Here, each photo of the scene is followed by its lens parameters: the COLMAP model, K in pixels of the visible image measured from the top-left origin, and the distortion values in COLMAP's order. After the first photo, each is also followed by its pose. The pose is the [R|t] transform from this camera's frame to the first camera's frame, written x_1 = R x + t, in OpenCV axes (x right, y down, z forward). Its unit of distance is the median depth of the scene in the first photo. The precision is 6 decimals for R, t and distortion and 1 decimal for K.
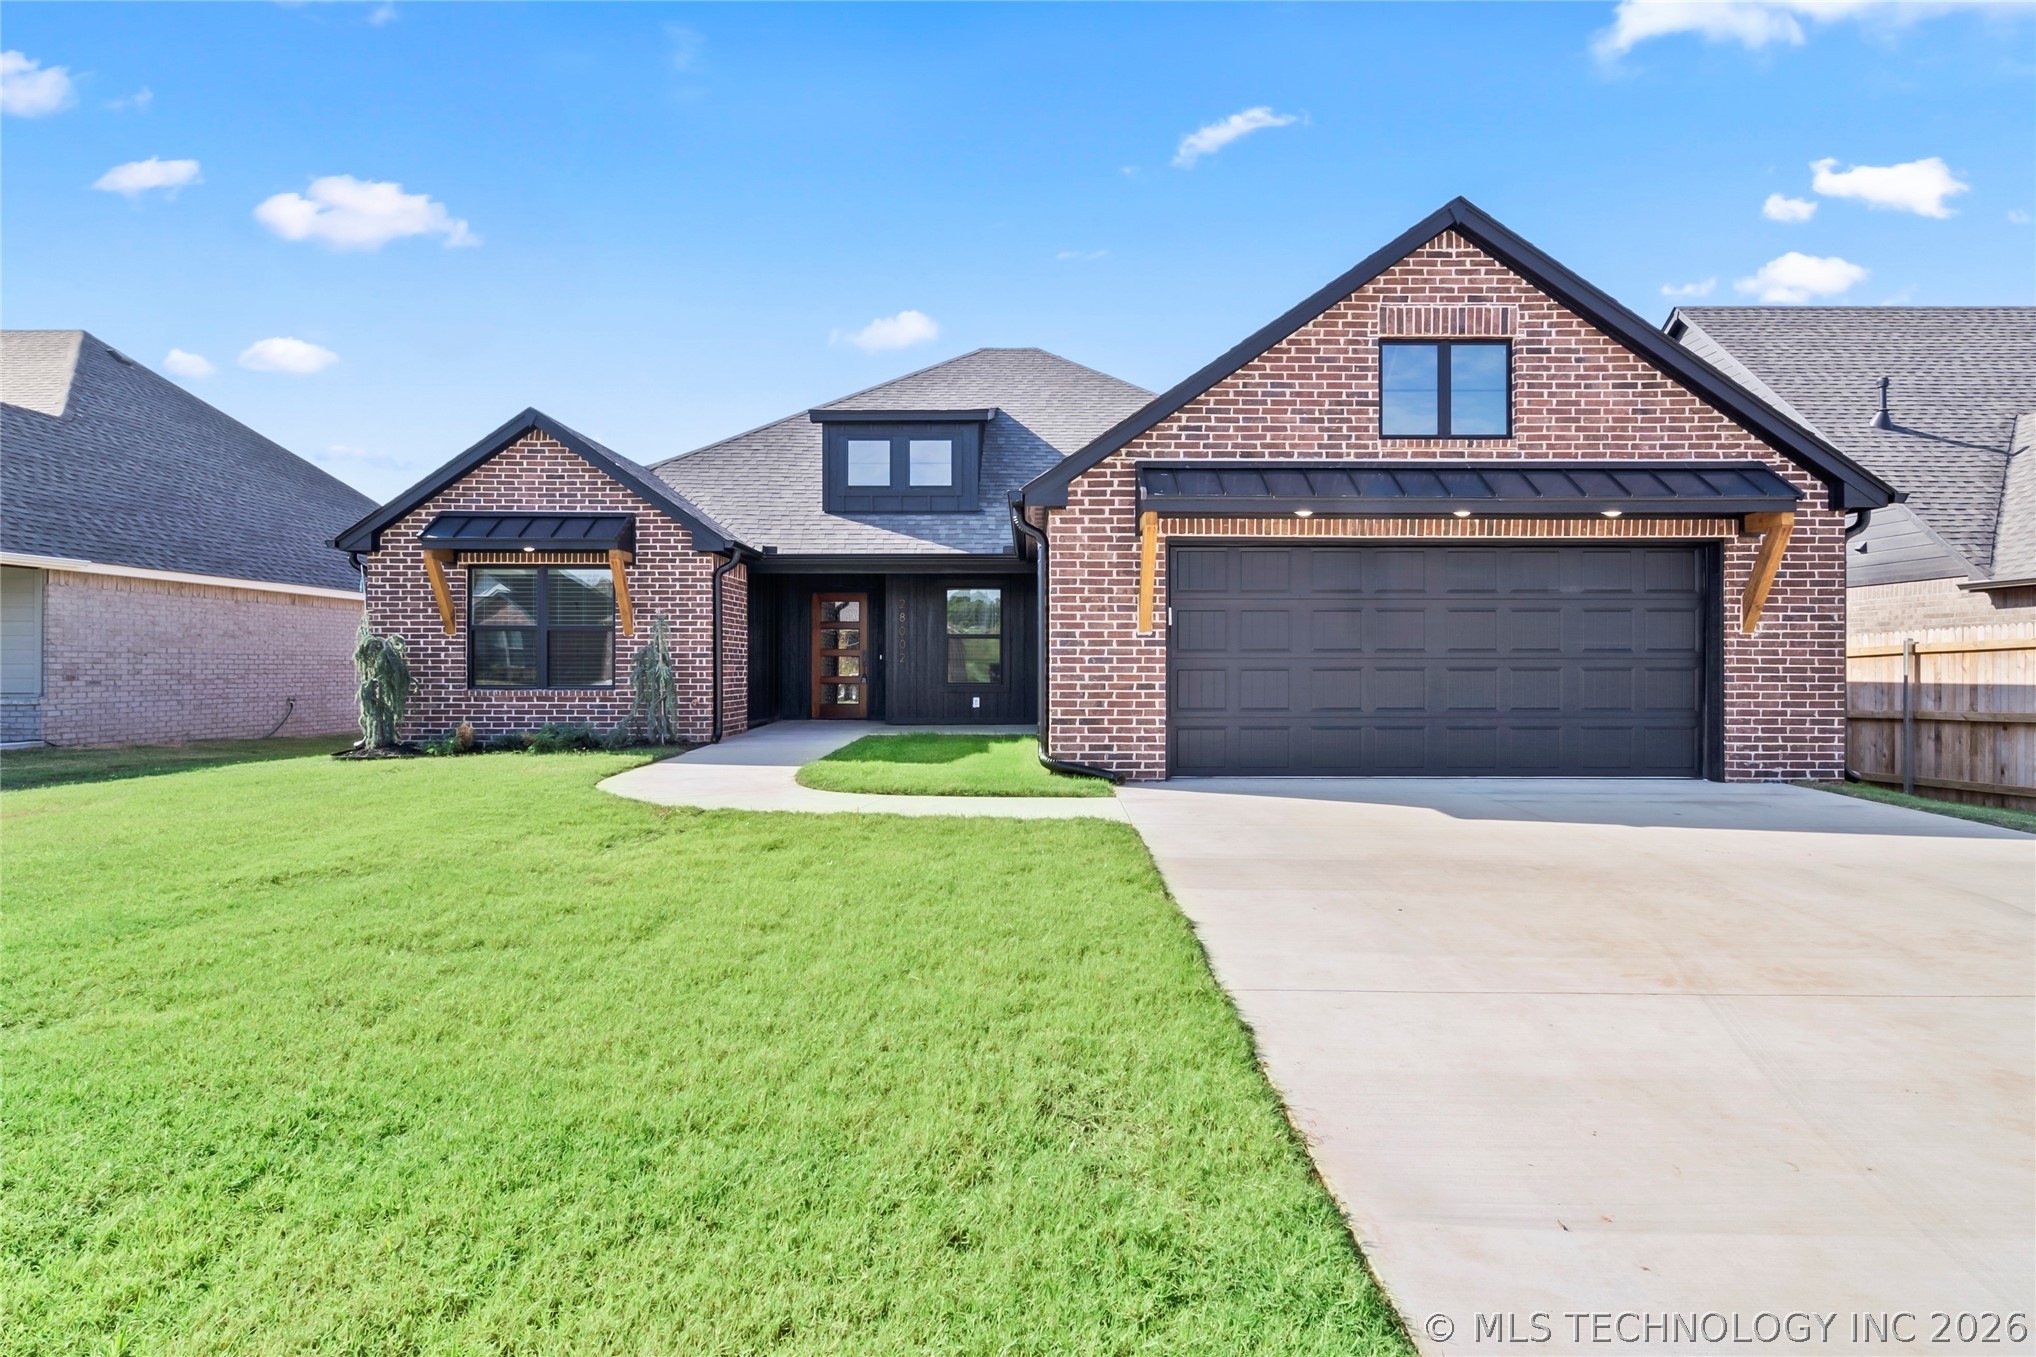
lens RADIAL K [[738.7, 0, 998.4], [0, 738.7, 655.2], [0, 0, 1]] dist [-0.000024, -0.000028]
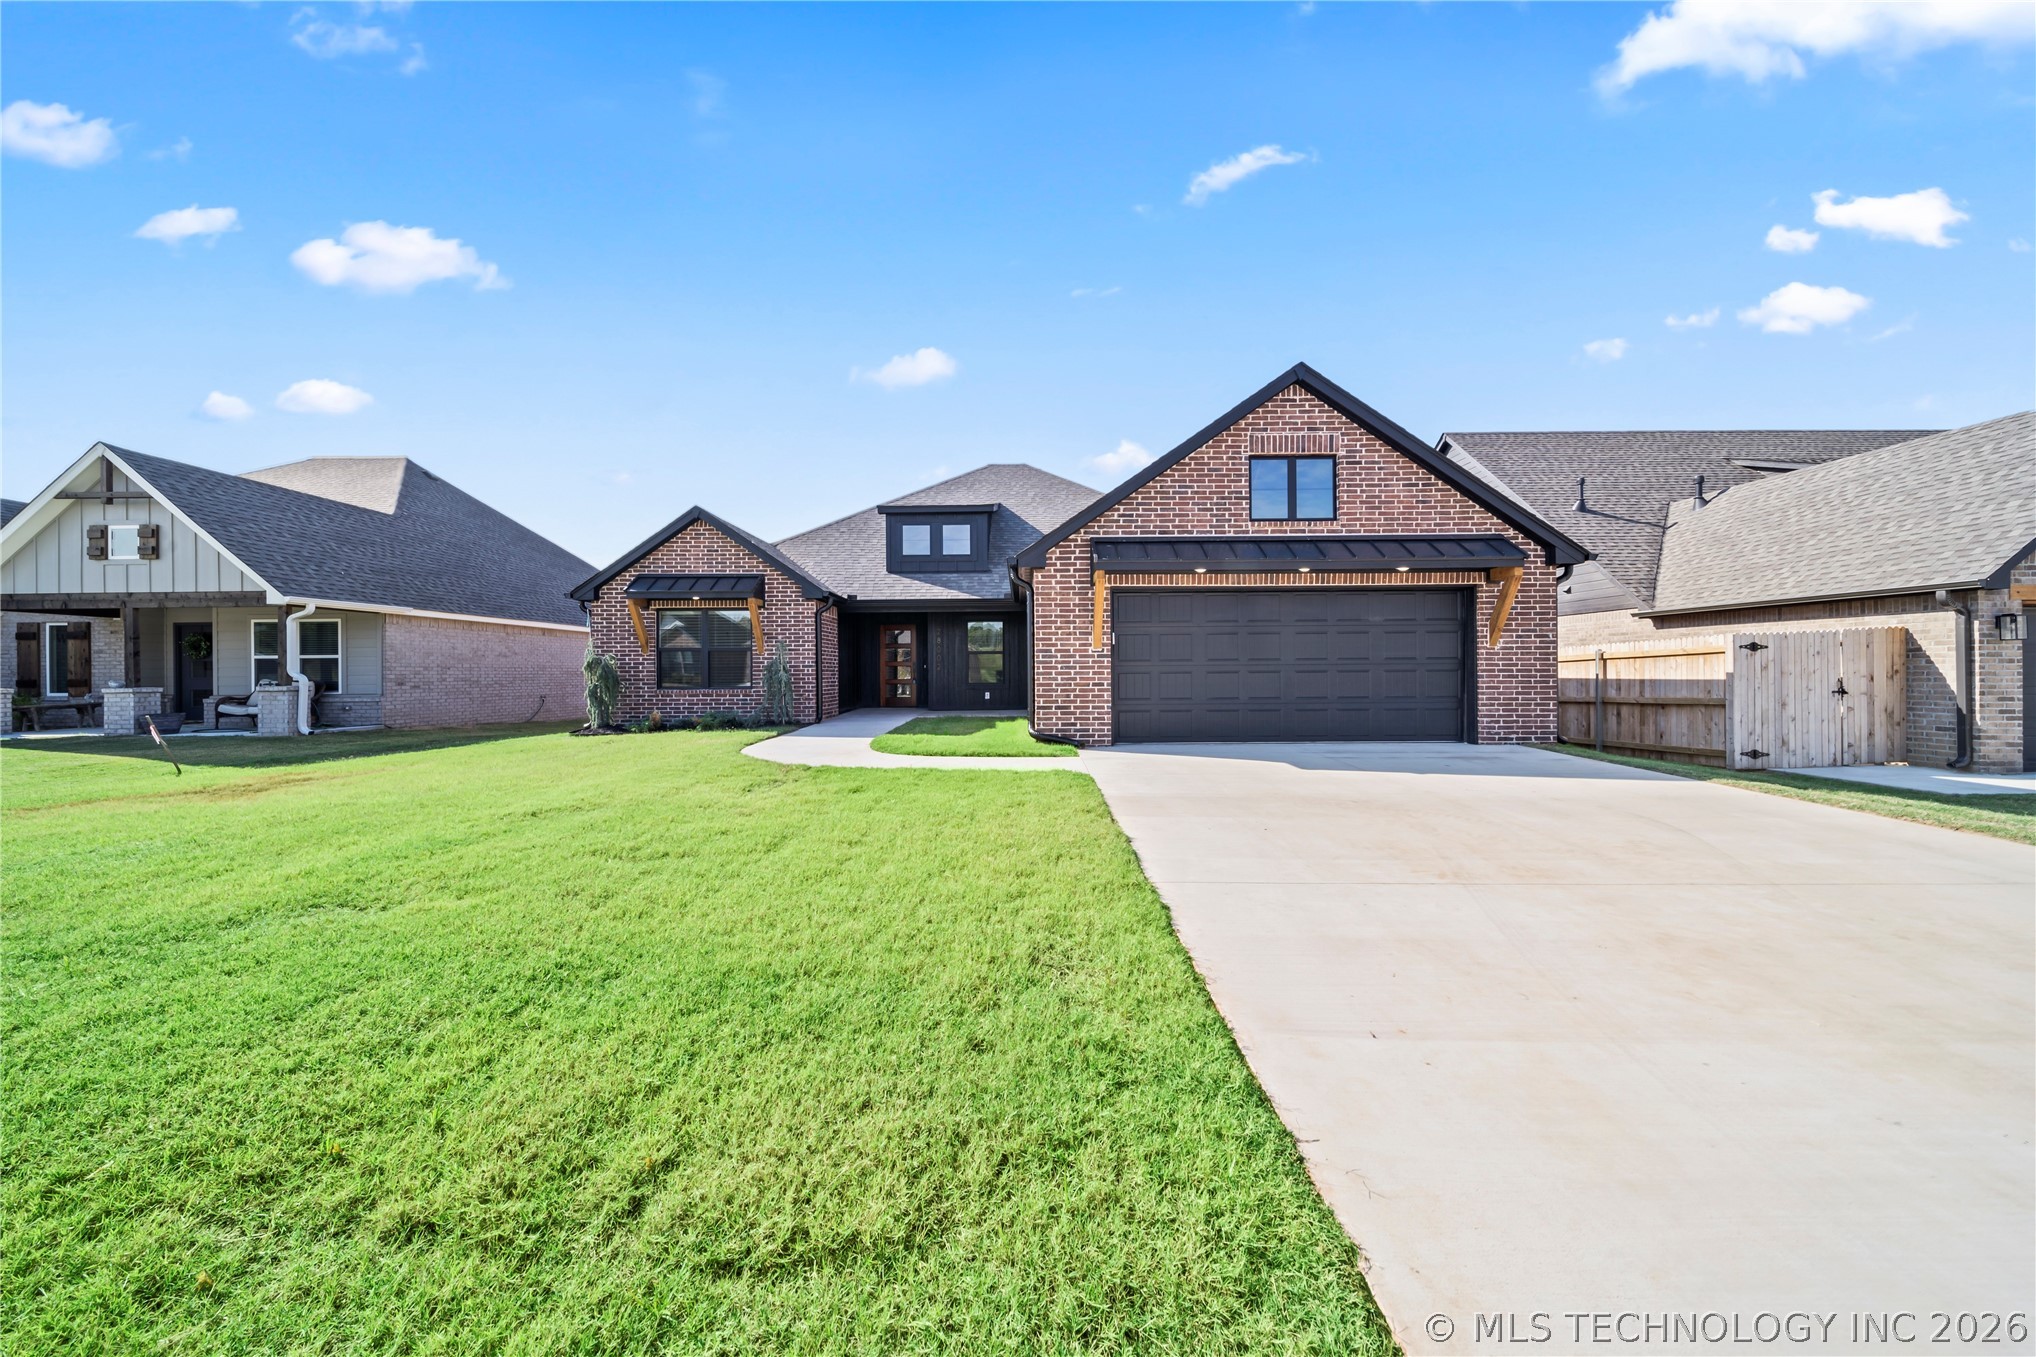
lens RADIAL K [[720.6, 0, 1013.2], [0, 720.6, 688.6], [0, 0, 1]] dist [-0.000088, -0.000163]
pose [[0.999955, -0.007180, -0.006243, 0.033043], [0.007221, 0.999952, 0.006554, 0.039939], [0.006196, -0.006599, 0.999959, -0.495049]]
